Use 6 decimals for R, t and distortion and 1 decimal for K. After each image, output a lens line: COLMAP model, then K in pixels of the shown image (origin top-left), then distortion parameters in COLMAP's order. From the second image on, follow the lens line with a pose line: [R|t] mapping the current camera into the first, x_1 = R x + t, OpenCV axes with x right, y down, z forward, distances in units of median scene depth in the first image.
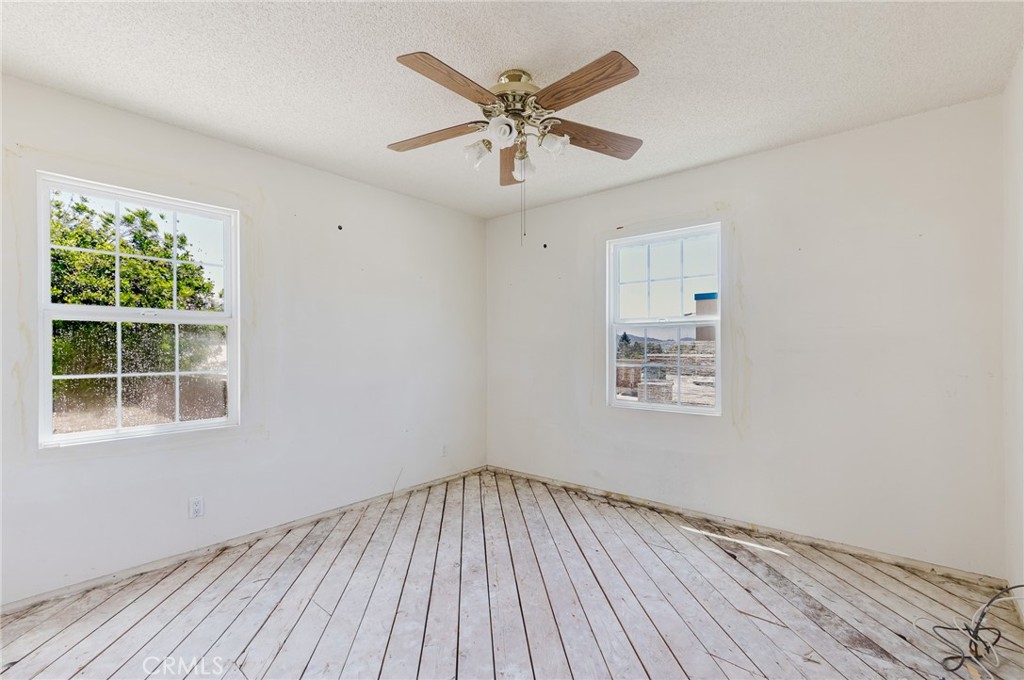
lens RADIAL K [[471.1, 0, 511.9], [0, 471.1, 343.5], [0, 0, 1]] dist [0.003348, -0.000979]
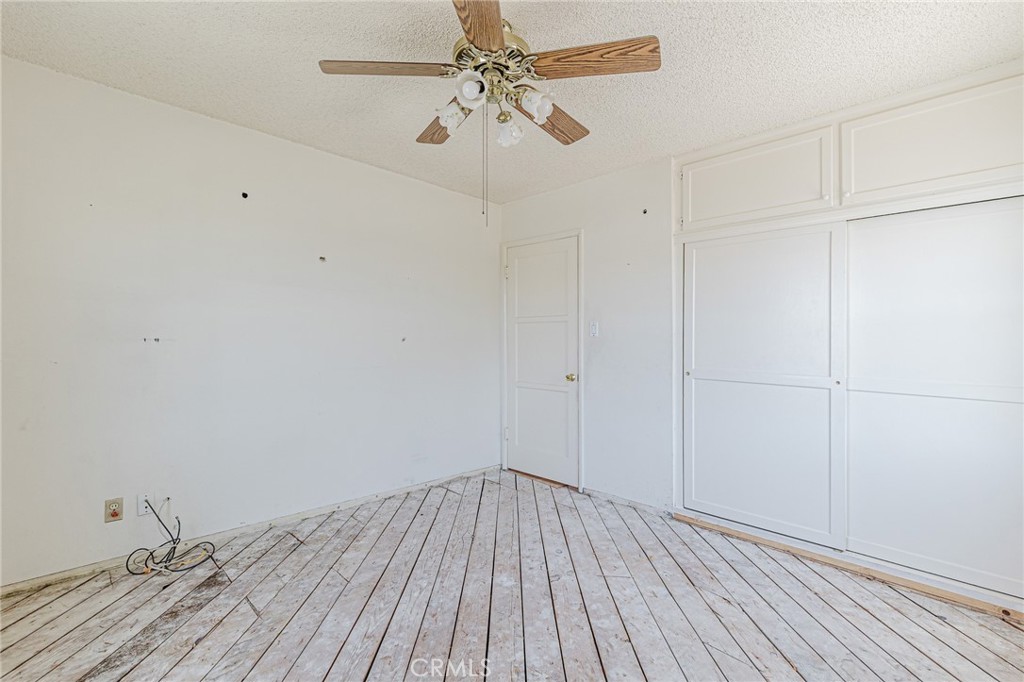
lens RADIAL K [[471.1, 0, 512.1], [0, 471.1, 341.6], [0, 0, 1]] dist [0.003348, -0.000979]
pose [[-0.996606, -0.007527, 0.081972, -0.096740], [-0.008016, 0.999952, -0.005639, 0.023139], [-0.081925, -0.006277, -0.996619, 1.956201]]
